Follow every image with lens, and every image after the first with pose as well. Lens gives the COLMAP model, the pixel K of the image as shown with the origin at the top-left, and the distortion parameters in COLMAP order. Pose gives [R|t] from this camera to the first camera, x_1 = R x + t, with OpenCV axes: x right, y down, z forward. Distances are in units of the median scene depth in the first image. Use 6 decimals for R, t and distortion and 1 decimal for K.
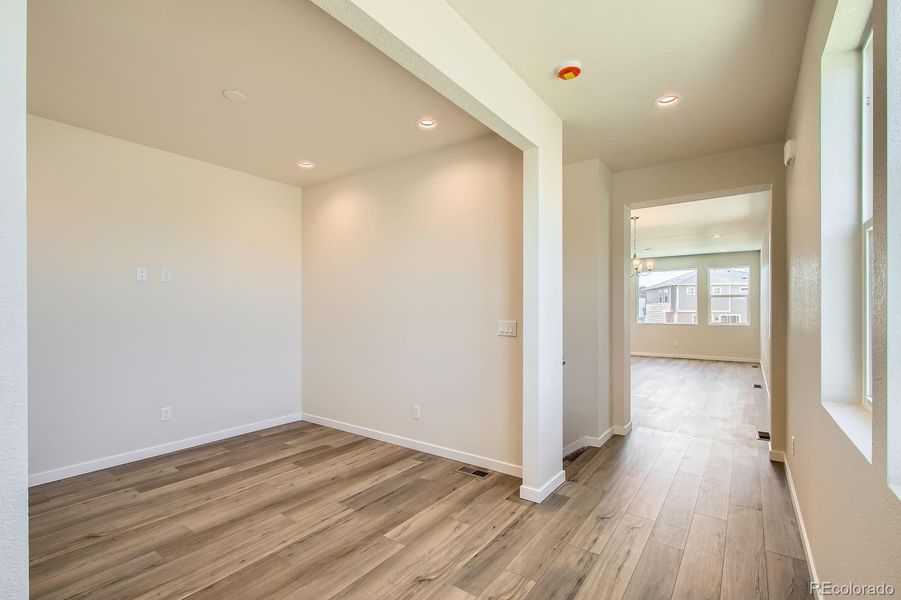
lens RADIAL K [[412.9, 0, 450.9], [0, 412.9, 306.1], [0, 0, 1]] dist [0.002982, -0.002020]
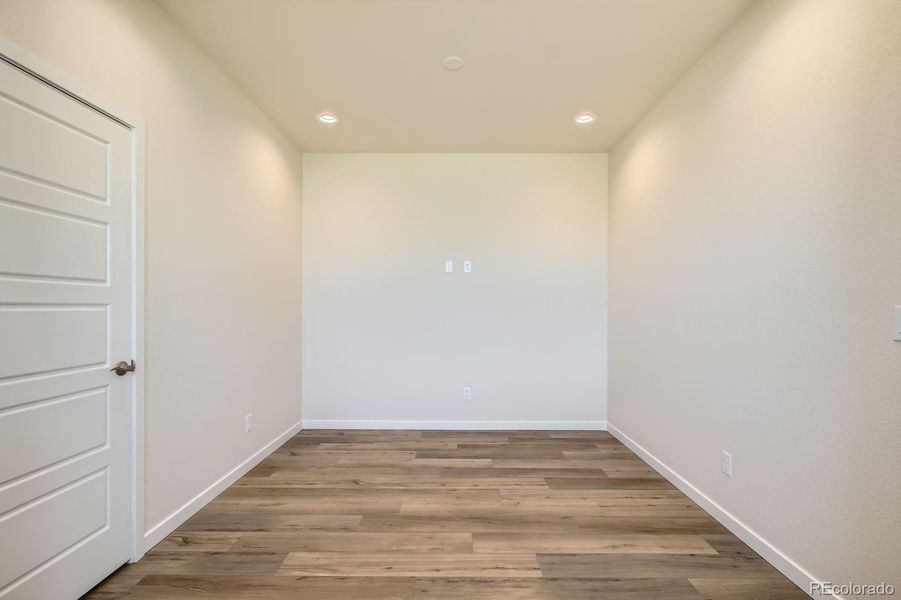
lens RADIAL K [[412.9, 0, 450.3], [0, 412.9, 299.4], [0, 0, 1]] dist [0.002982, -0.002020]
pose [[0.579825, -0.014162, -0.814618, 0.202358], [0.003065, 0.999880, -0.015201, 0.037172], [0.814736, 0.006317, 0.579798, 0.395585]]
